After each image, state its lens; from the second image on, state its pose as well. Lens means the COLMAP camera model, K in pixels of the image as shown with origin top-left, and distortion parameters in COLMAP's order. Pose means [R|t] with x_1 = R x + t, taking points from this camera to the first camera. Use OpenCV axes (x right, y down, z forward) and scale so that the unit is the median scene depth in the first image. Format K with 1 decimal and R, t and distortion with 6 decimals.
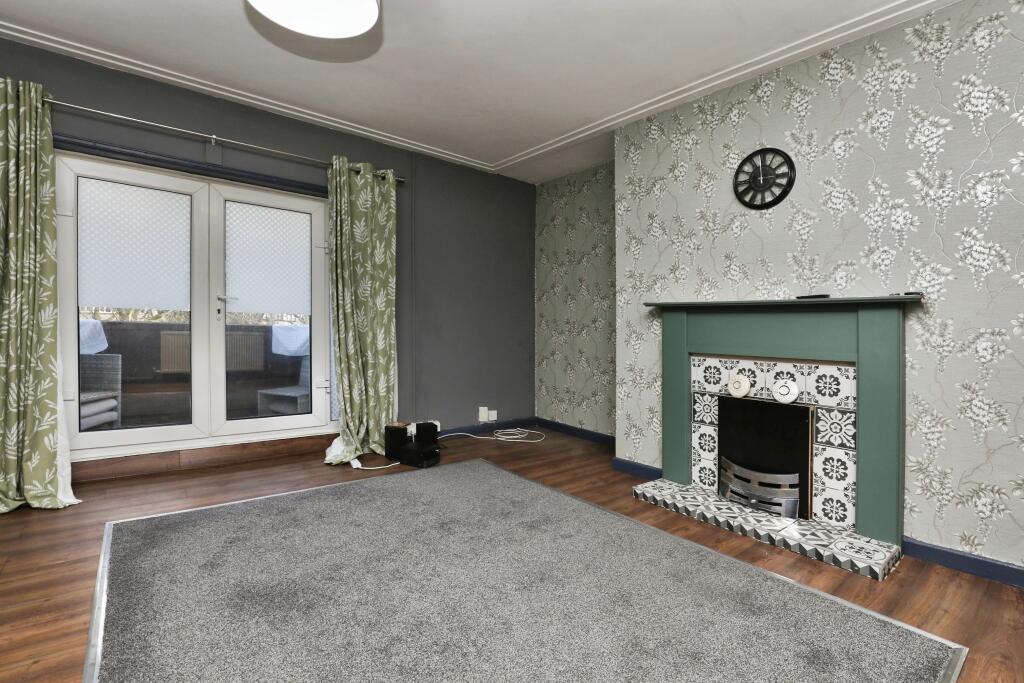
lens RADIAL K [[475.4, 0, 512.8], [0, 475.4, 335.0], [0, 0, 1]] dist [-0.026419, 0.002058]
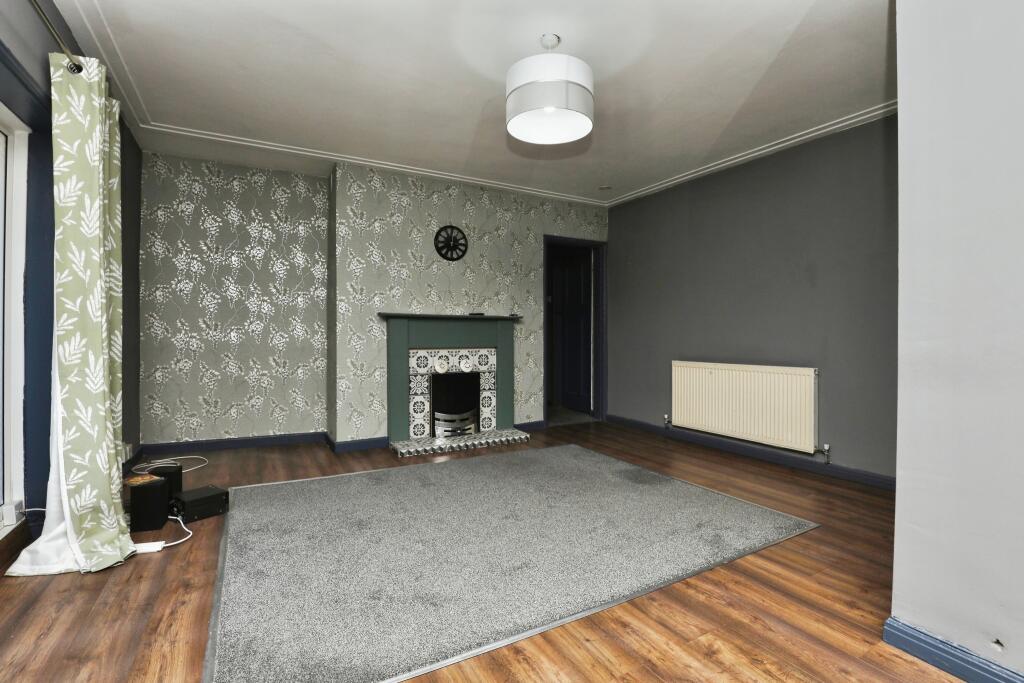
lens RADIAL K [[475.4, 0, 508.5], [0, 475.4, 331.6], [0, 0, 1]] dist [-0.026419, 0.002058]
pose [[0.180971, -0.013520, 0.983395, -1.085470], [0.018580, 0.999774, 0.010326, -0.024232], [-0.983313, 0.016403, 0.181181, 0.472409]]
